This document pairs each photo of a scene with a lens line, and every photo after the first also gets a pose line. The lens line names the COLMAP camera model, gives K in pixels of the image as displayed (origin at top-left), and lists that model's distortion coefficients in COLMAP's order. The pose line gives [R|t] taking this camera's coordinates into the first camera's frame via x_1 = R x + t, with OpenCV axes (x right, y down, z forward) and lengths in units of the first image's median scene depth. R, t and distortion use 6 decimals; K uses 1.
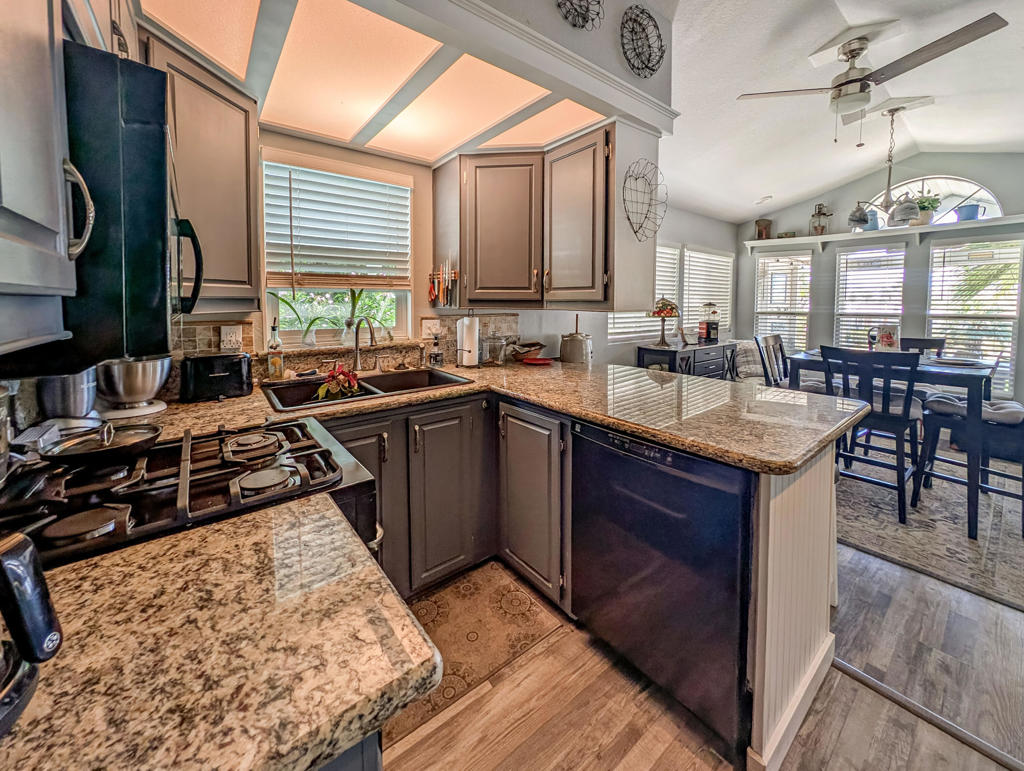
lens RADIAL K [[426.7, 0, 557.8], [0, 426.7, 343.1], [0, 0, 1]] dist [-0.008316, 0.000422]
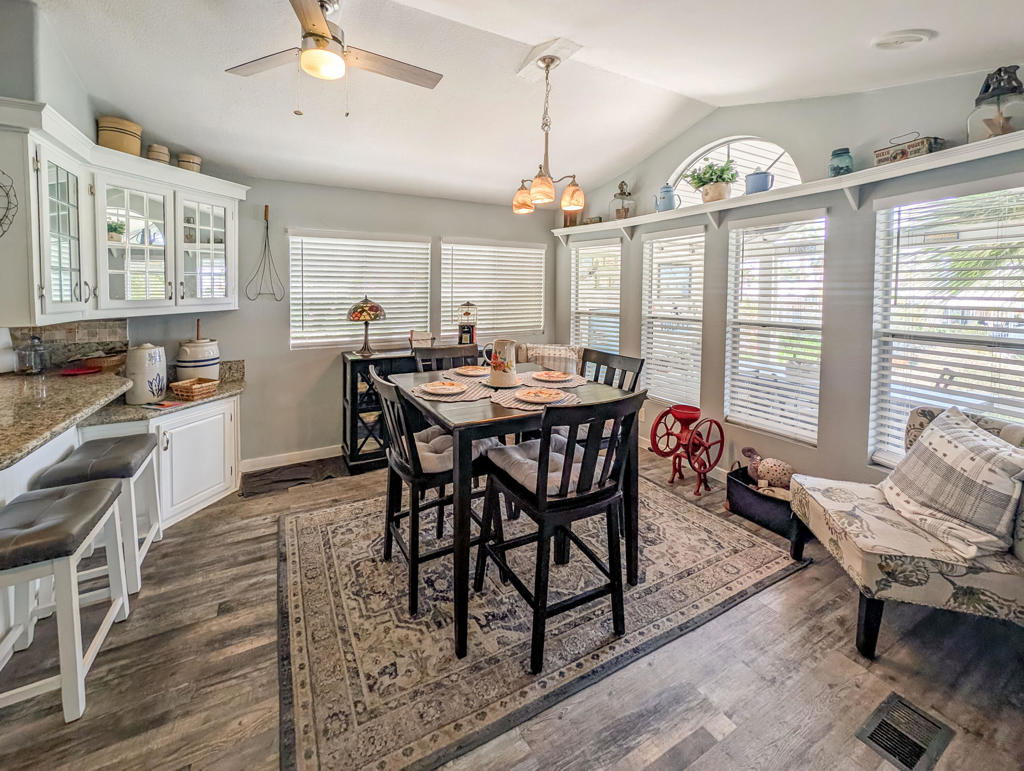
lens RADIAL K [[426.7, 0, 489.0], [0, 426.7, 326.4], [0, 0, 1]] dist [-0.008316, 0.000422]
pose [[0.976498, 0.015346, -0.214979, 0.672895], [-0.018790, 0.999726, -0.013983, -0.039232], [0.214705, 0.017694, 0.976519, 0.182627]]
